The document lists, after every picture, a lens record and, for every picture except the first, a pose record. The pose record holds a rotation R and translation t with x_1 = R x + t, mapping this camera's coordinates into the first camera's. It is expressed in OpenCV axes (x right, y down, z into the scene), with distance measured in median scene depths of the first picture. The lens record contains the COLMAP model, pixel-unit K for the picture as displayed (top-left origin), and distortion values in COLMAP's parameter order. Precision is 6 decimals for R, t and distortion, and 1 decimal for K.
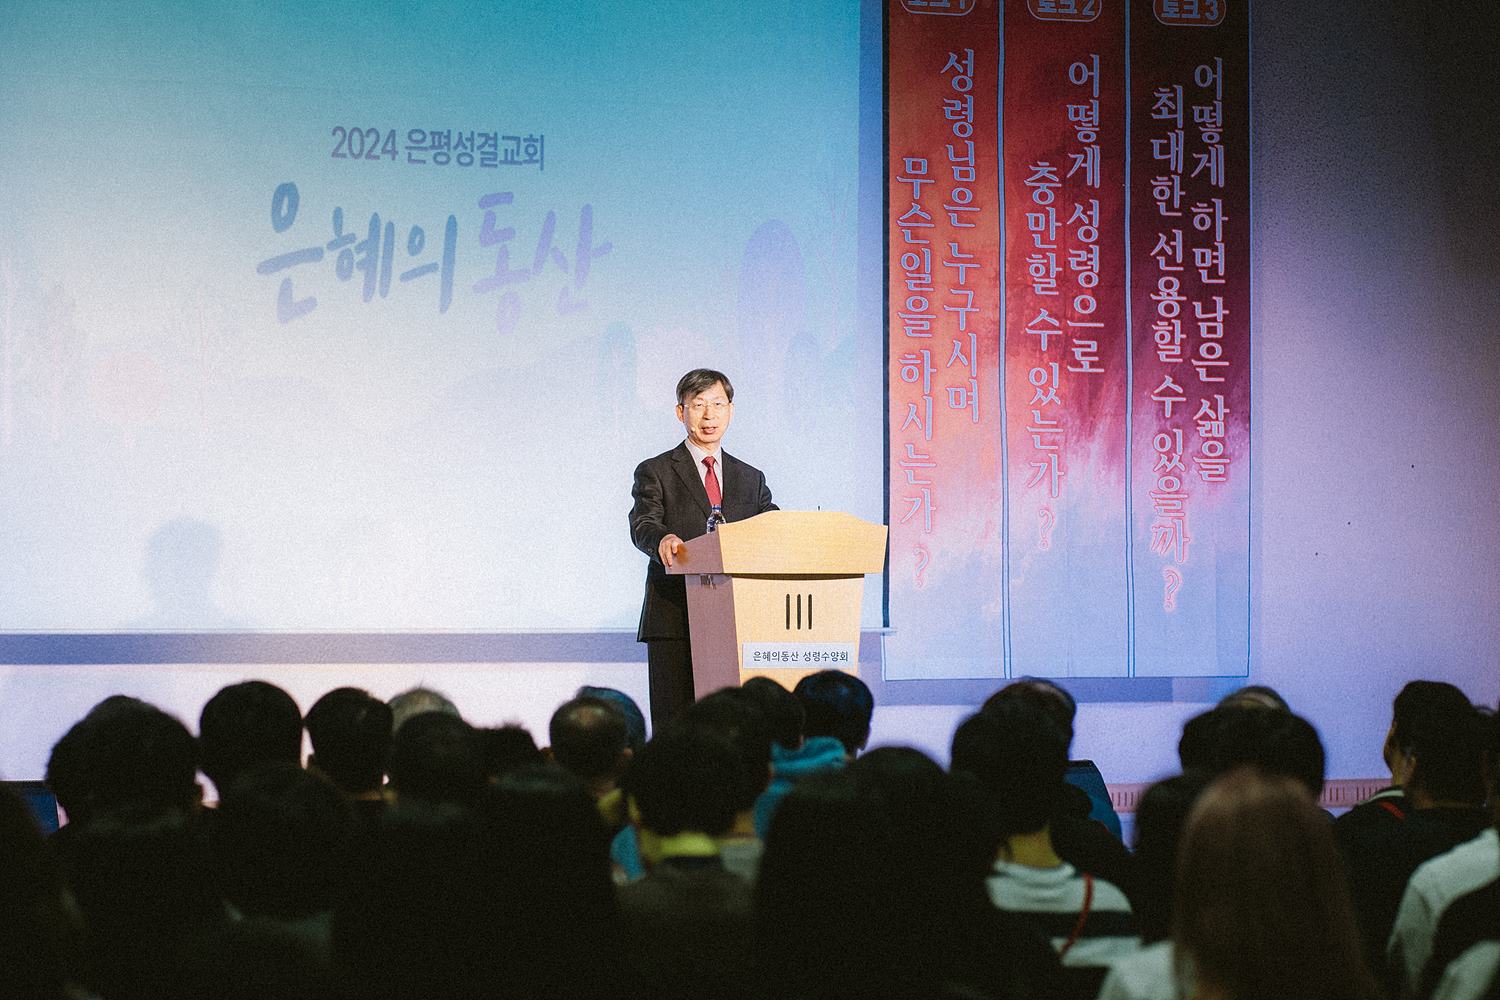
lens RADIAL K [[5545.6, 0, 750.0], [0, 5545.6, 500.0], [0, 0, 1]] dist [-0.102524, 3.822741]
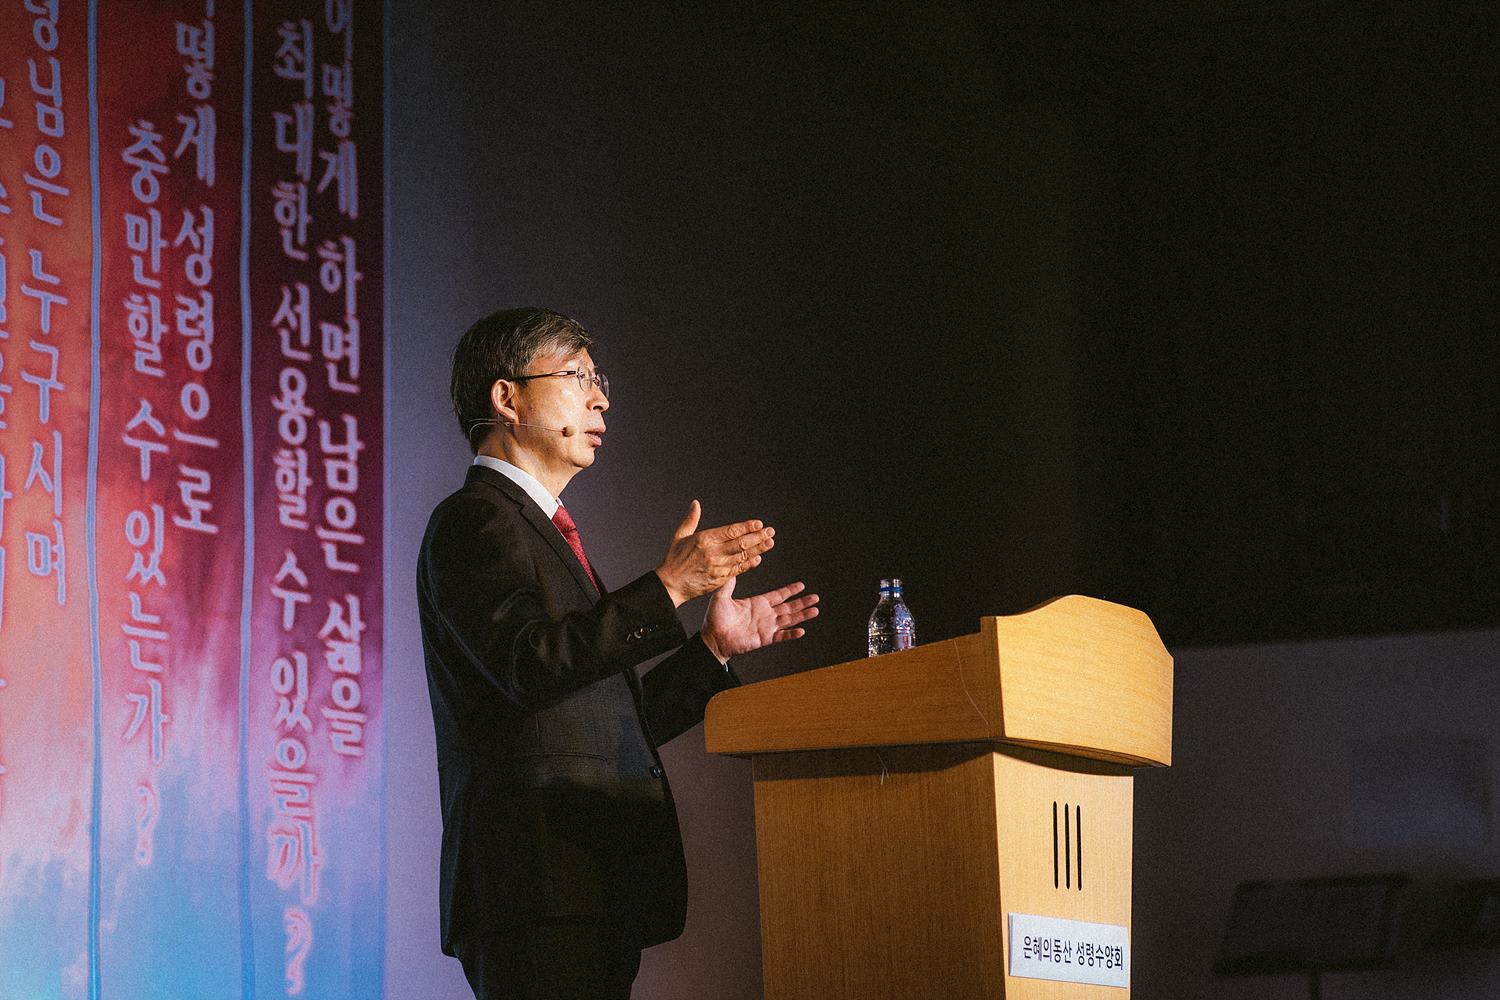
lens RADIAL K [[5545.6, 0, 750.0], [0, 5545.6, 500.0], [0, 0, 1]] dist [-0.102524, 3.822741]
pose [[0.795243, 0.071861, 0.602017, -0.213085], [-0.001224, 0.993139, -0.116930, 0.035313], [-0.606290, 0.092251, 0.789875, 0.554471]]
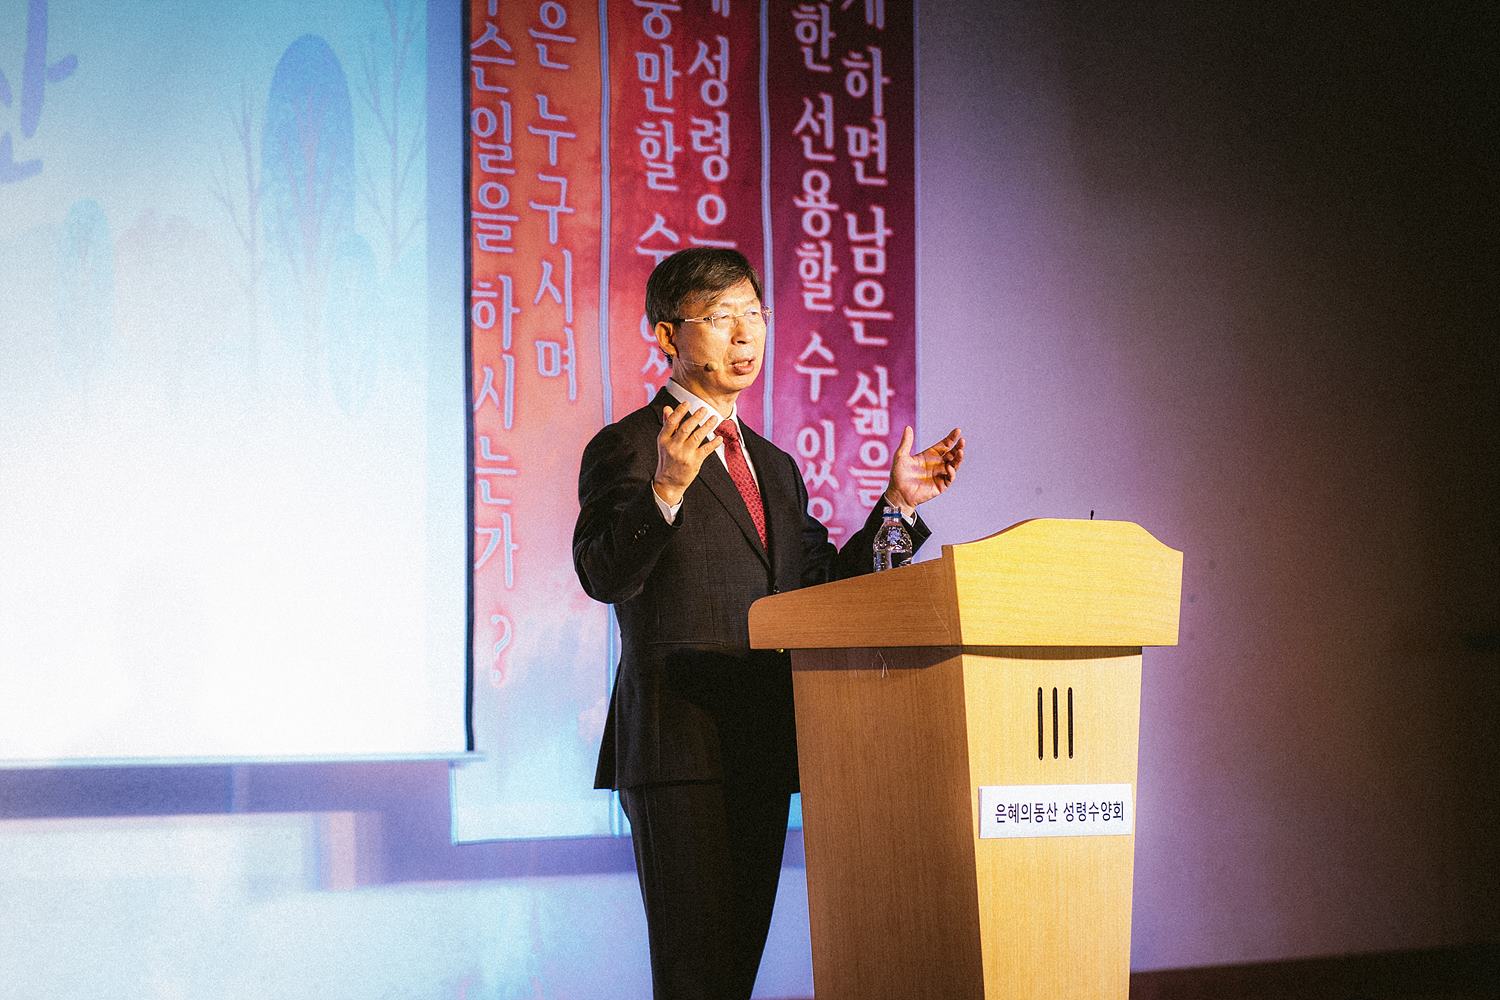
lens RADIAL K [[5545.6, 0, 750.0], [0, 5545.6, 500.0], [0, 0, 1]] dist [-0.102524, 3.822741]
pose [[0.919153, 0.008673, 0.393805, -0.171672], [-0.000654, 0.999790, -0.020493, 0.008429], [-0.393900, 0.018579, 0.918966, 0.447805]]
